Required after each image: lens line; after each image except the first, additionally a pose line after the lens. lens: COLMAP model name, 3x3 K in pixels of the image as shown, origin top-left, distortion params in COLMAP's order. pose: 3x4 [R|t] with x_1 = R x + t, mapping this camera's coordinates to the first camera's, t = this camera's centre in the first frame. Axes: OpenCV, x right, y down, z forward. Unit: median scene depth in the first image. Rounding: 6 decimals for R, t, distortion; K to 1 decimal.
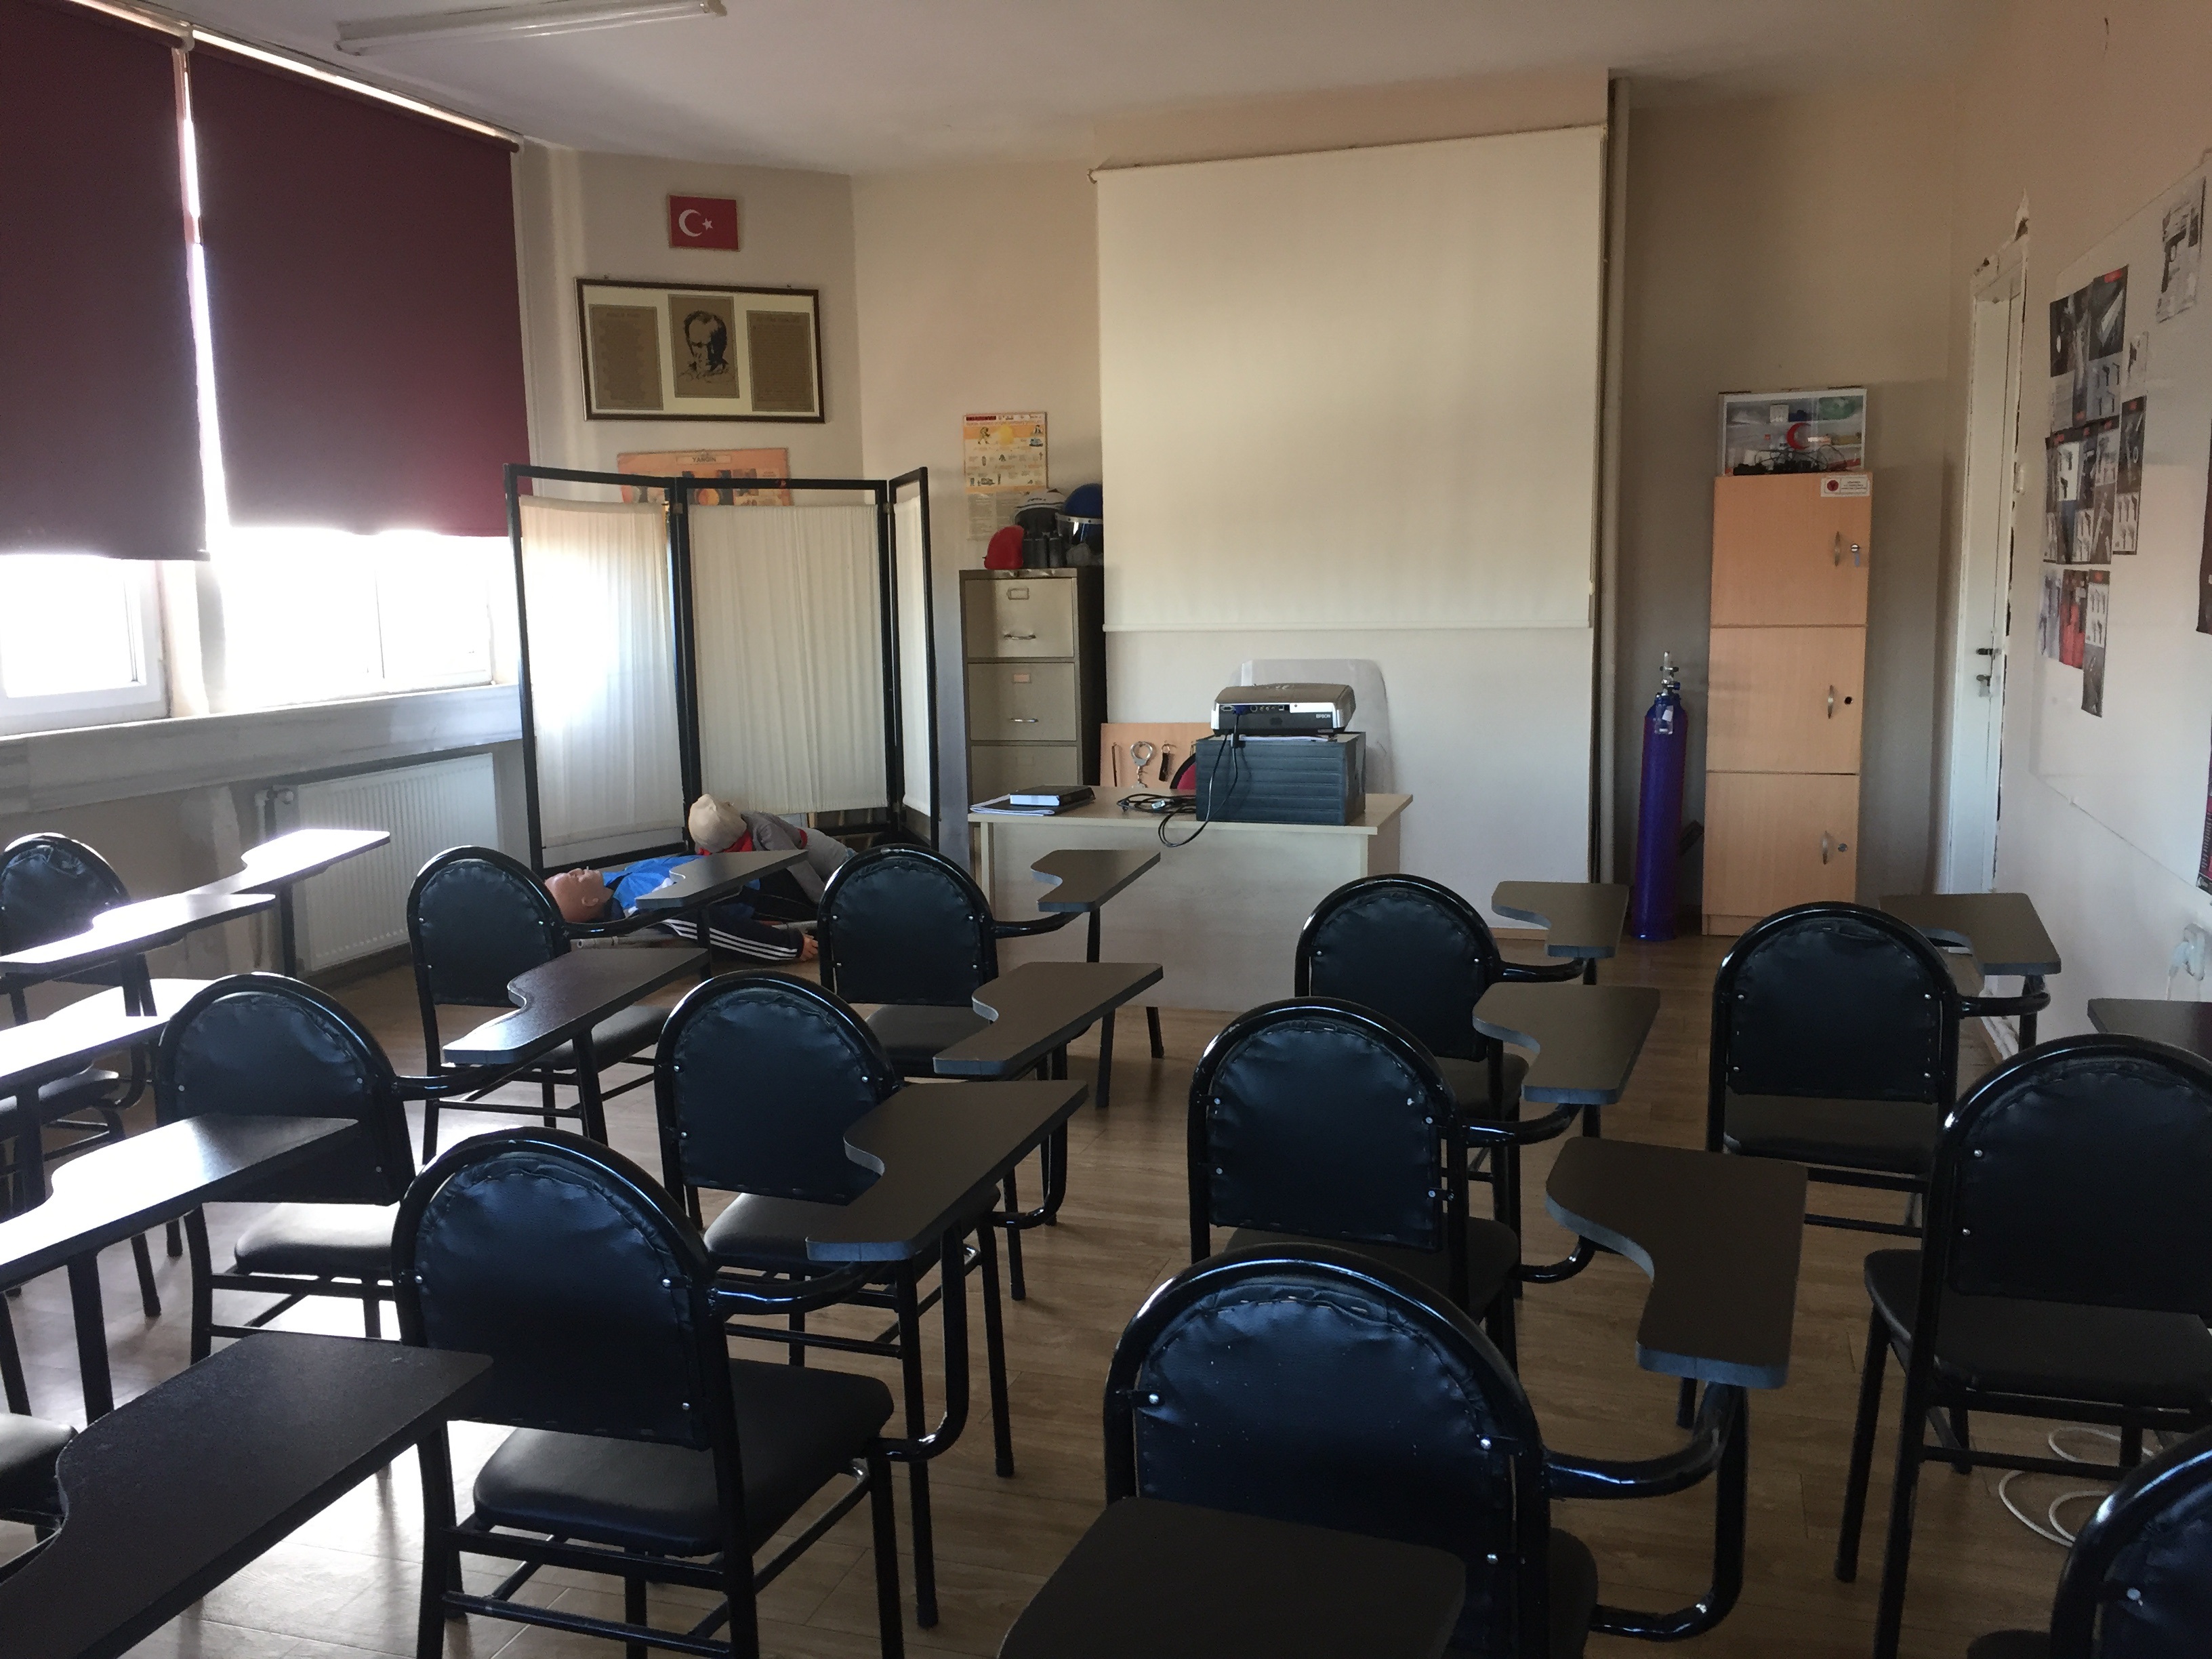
lens RADIAL K [[1883.8, 0, 1116.0], [0, 1883.8, 824.1], [0, 0, 1]] dist [0.083140, -0.121694]
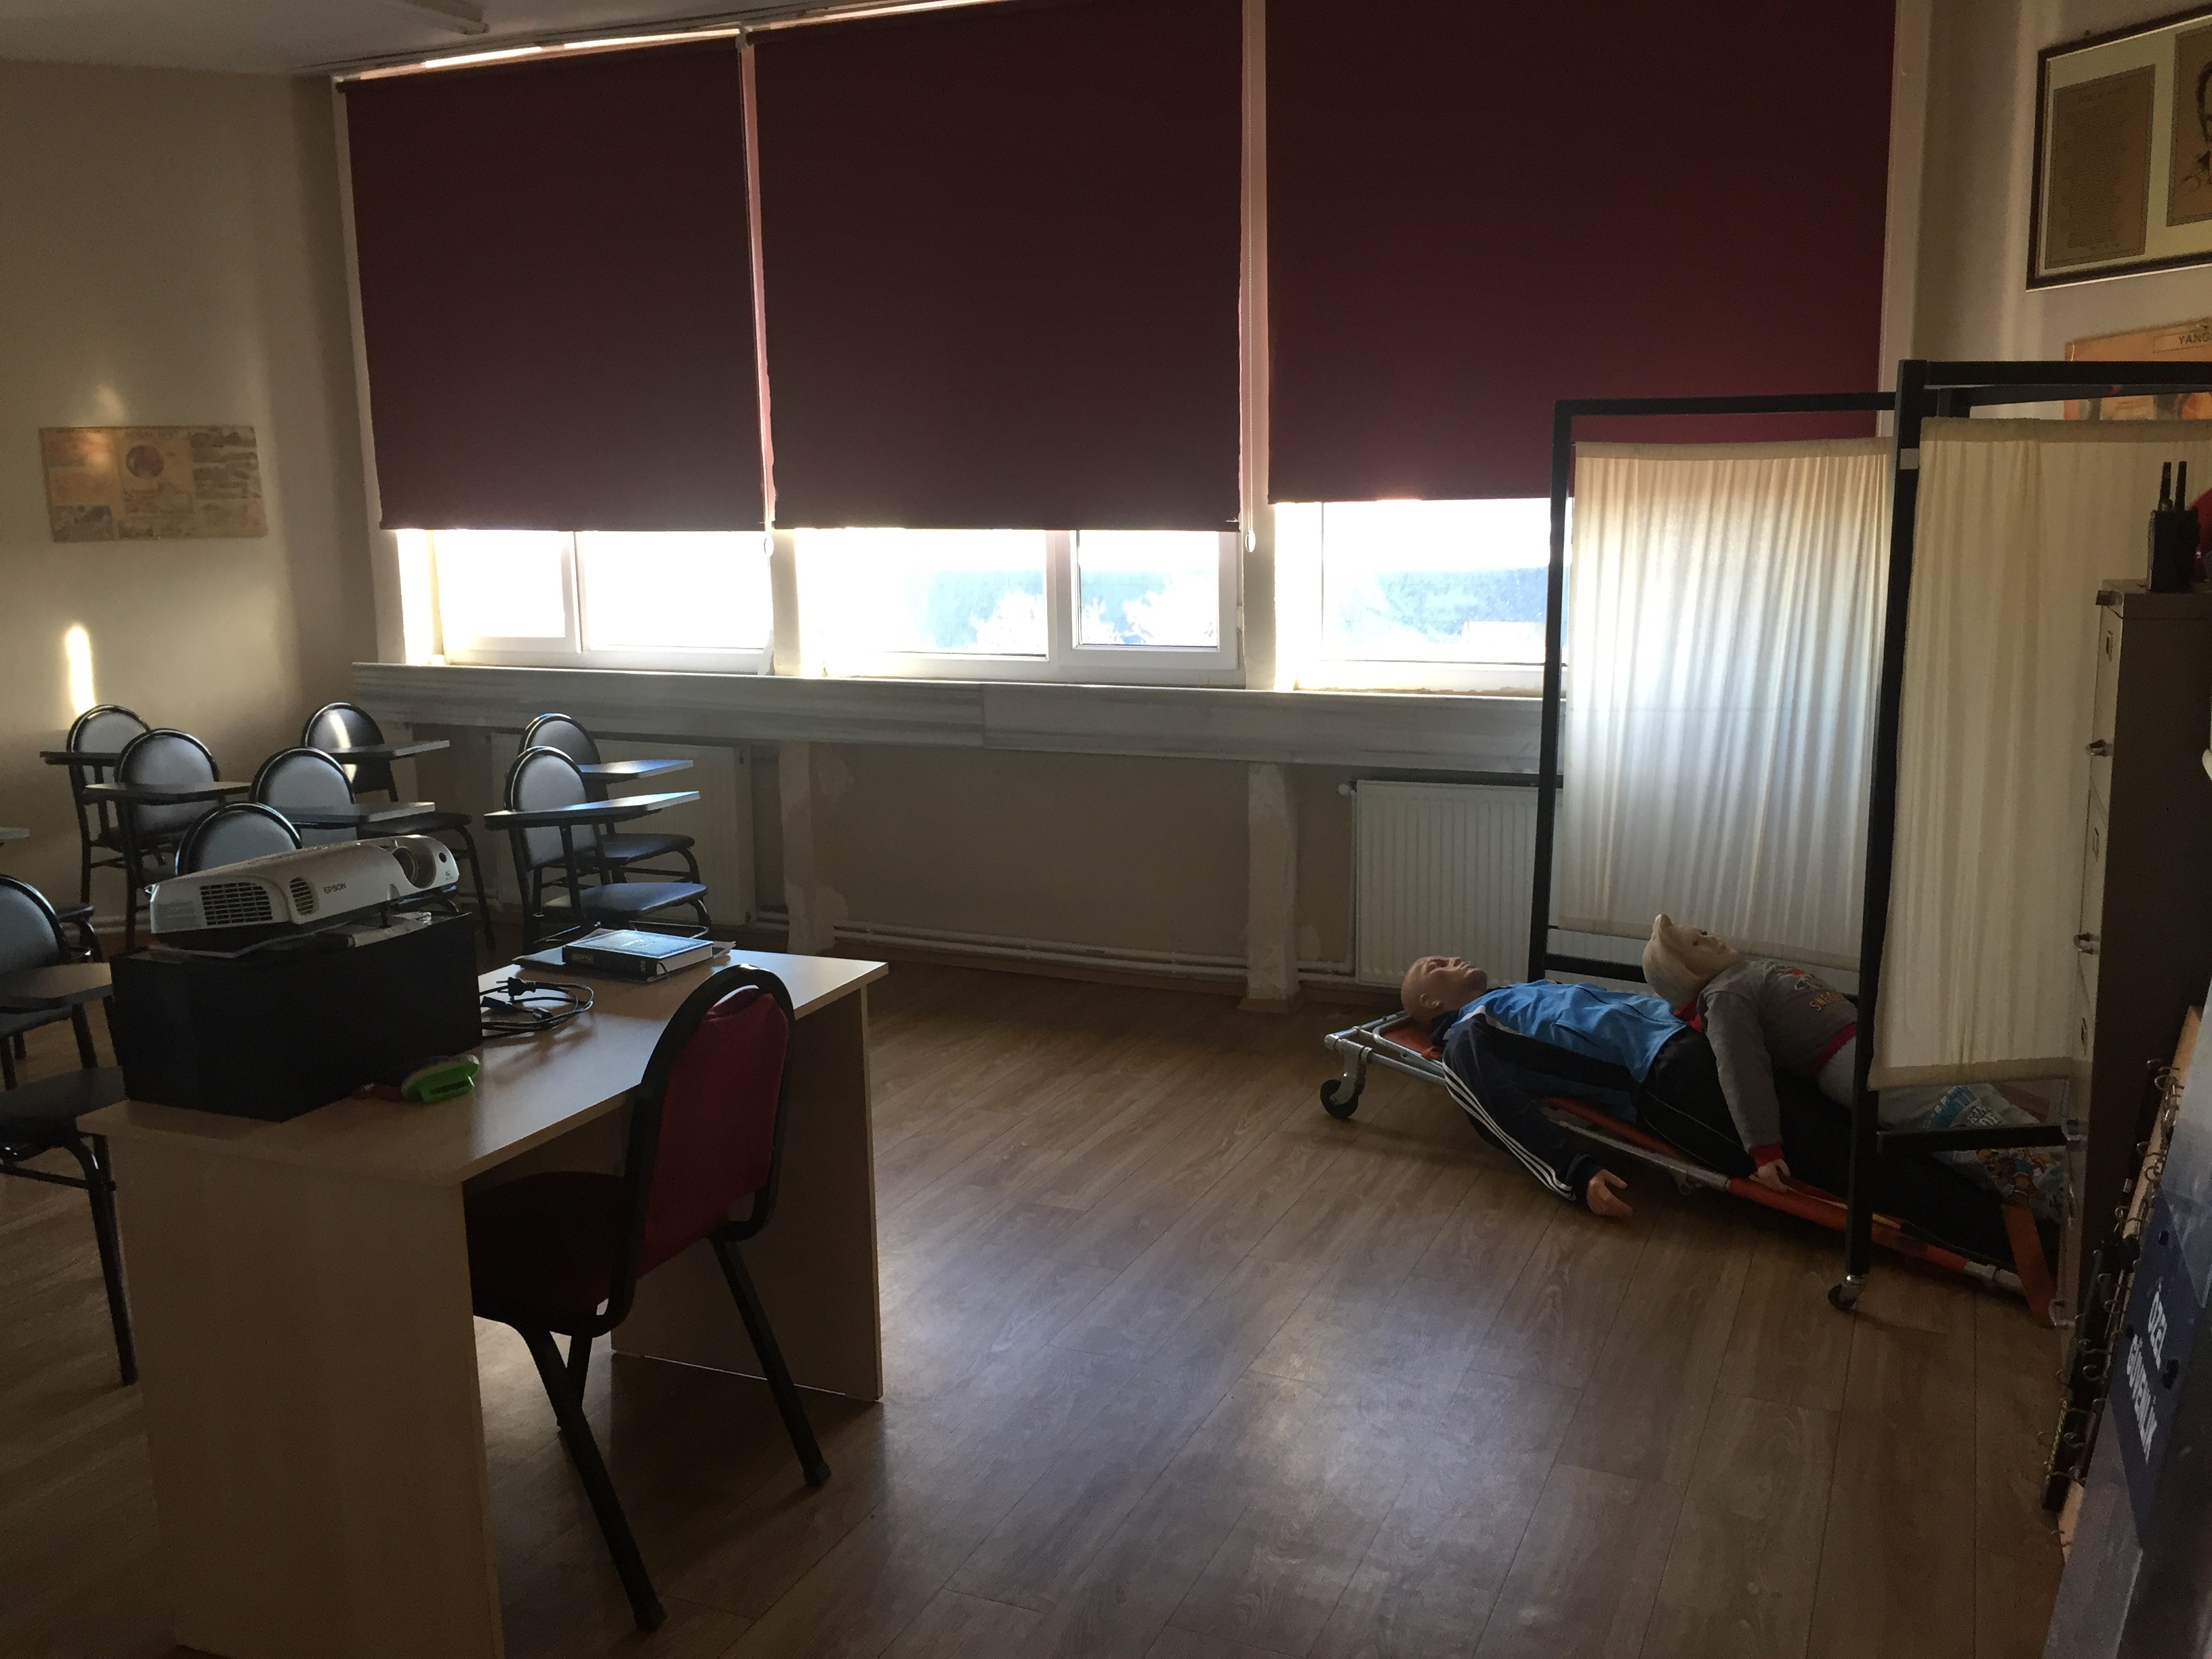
lens RADIAL K [[1888.0, 0, 1117.3], [0, 1888.0, 823.5], [0, 0, 1]] dist [0.082296, -0.119947]
pose [[-0.087798, 0.195459, -0.976774, 0.370731], [-0.126326, 0.970459, 0.205550, -0.141381], [0.988096, 0.141438, -0.060513, 0.796528]]
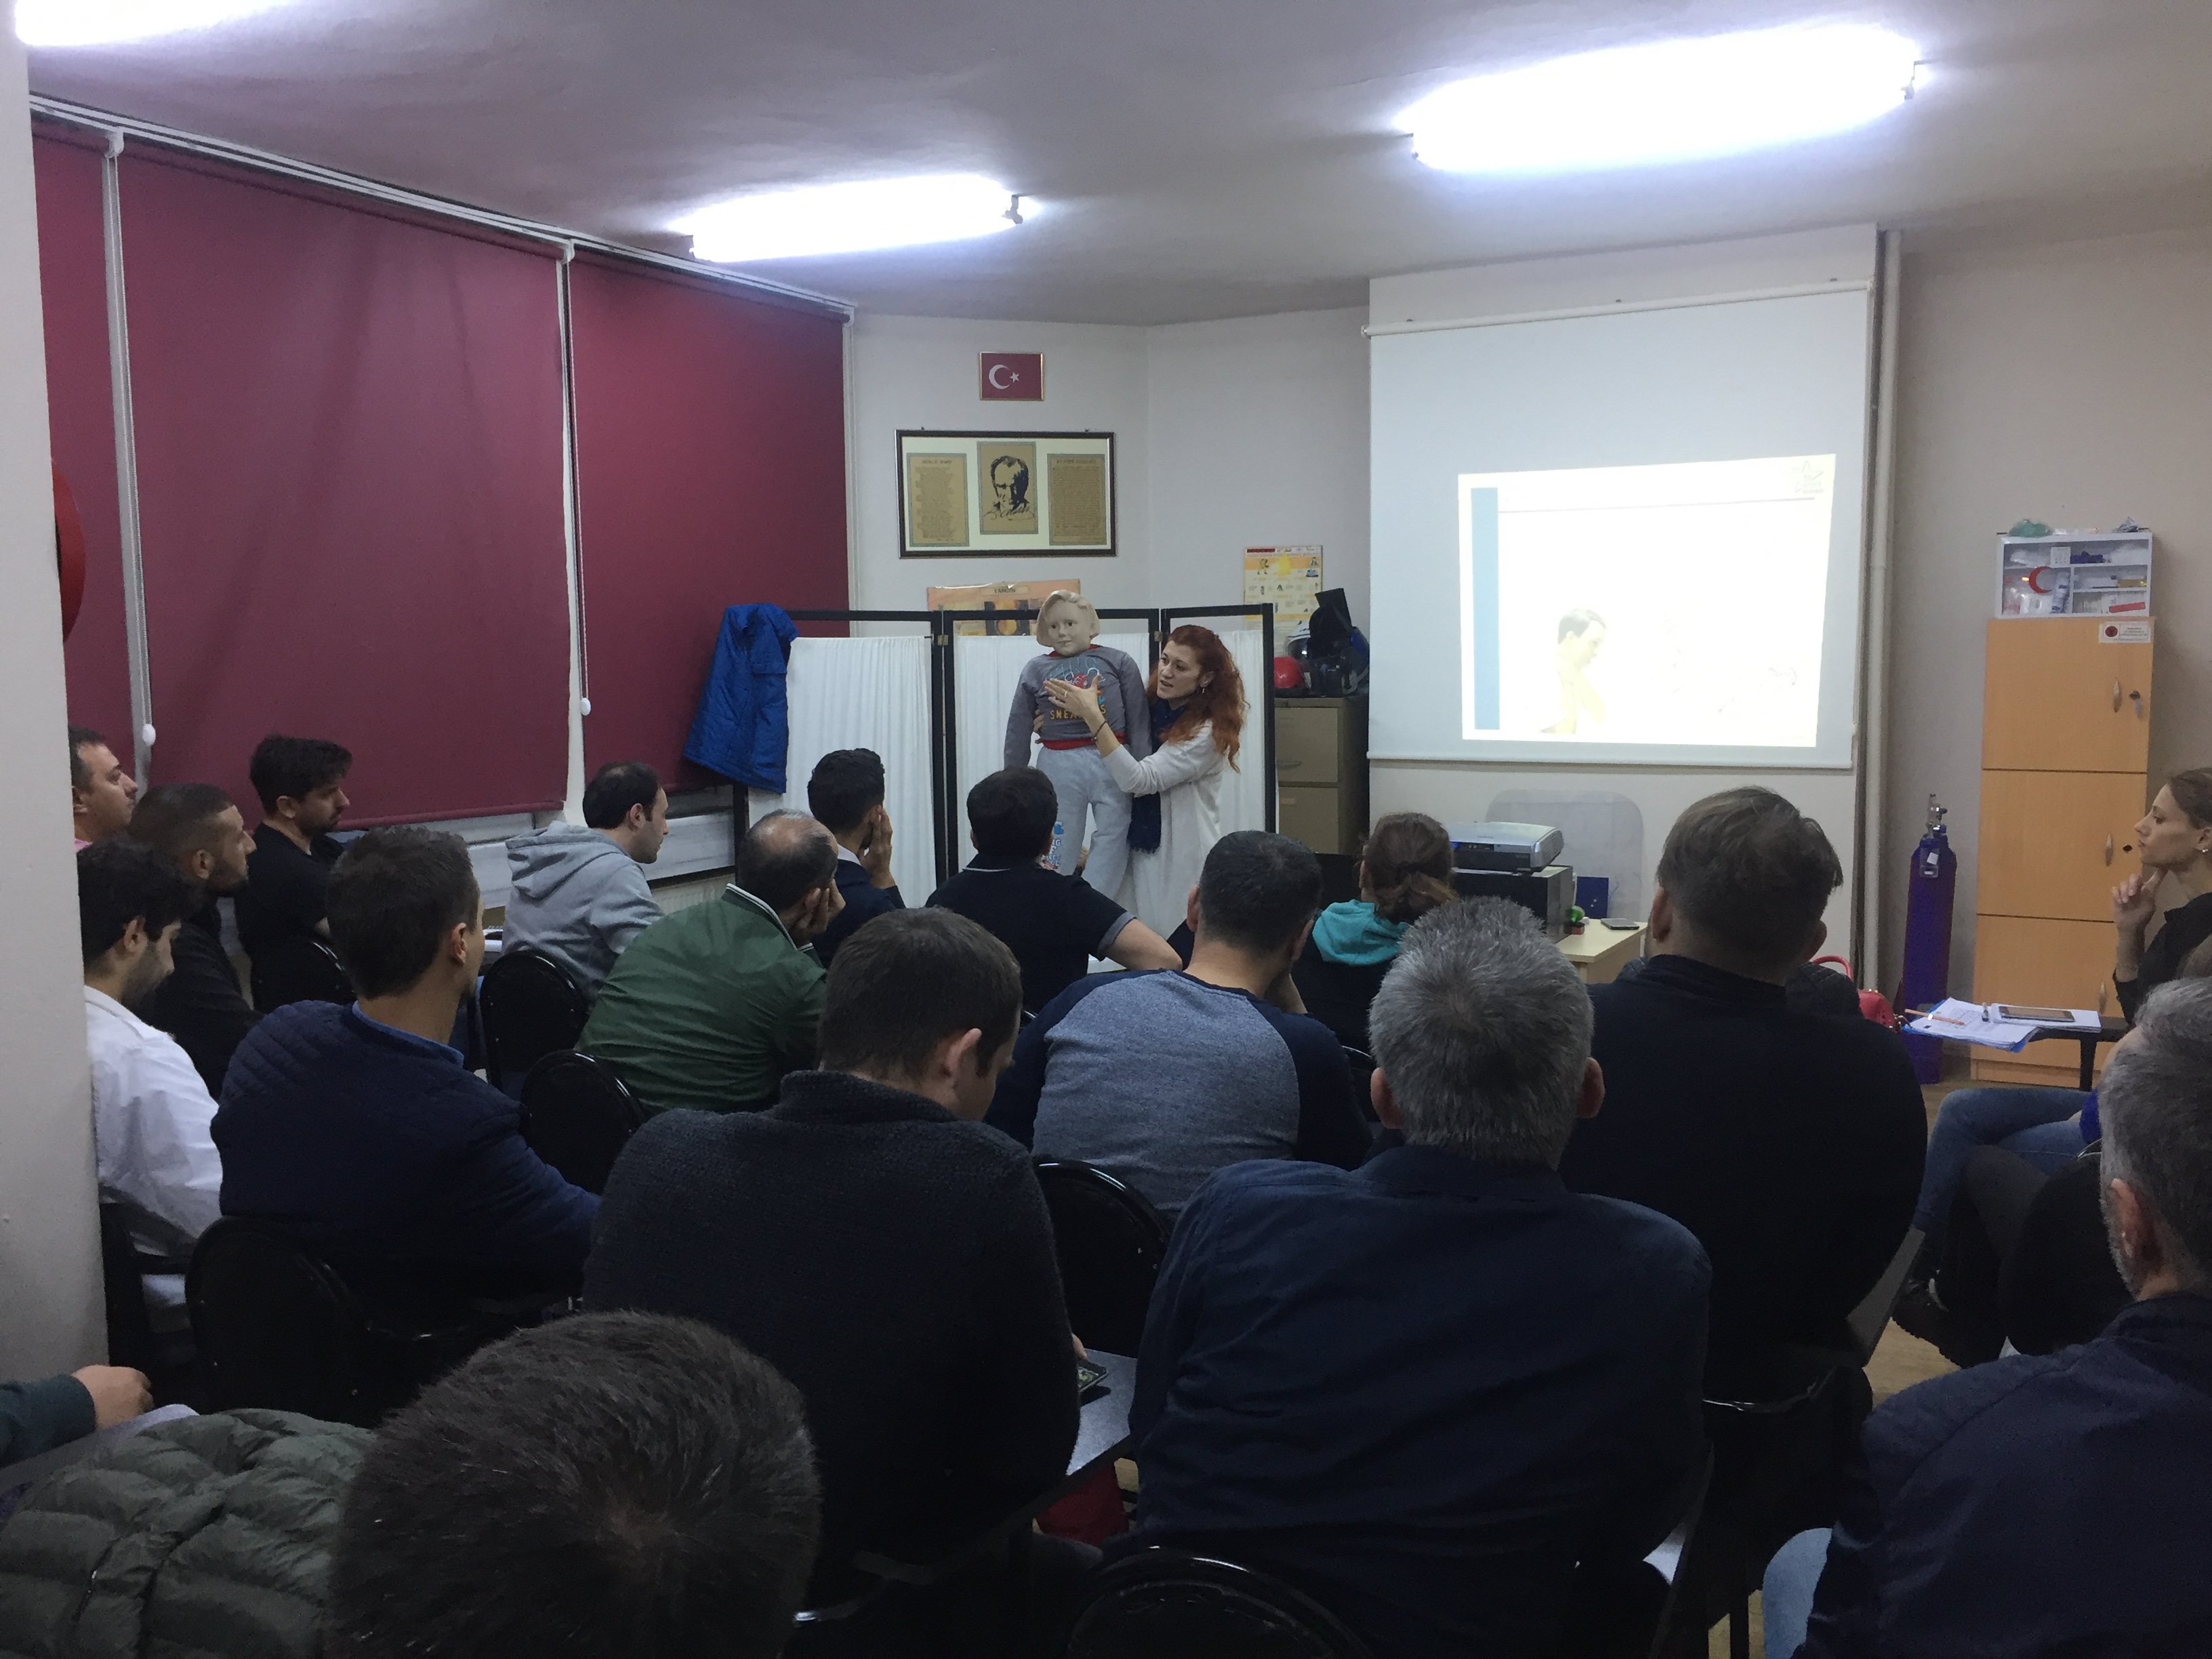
lens RADIAL K [[1888.0, 0, 1117.3], [0, 1888.0, 823.5], [0, 0, 1]] dist [0.082296, -0.119947]
pose [[0.985445, 0.023638, -0.168346, 0.033563], [-0.029306, 0.999082, -0.031261, -0.028561], [0.167452, 0.035740, 0.985232, -0.054169]]
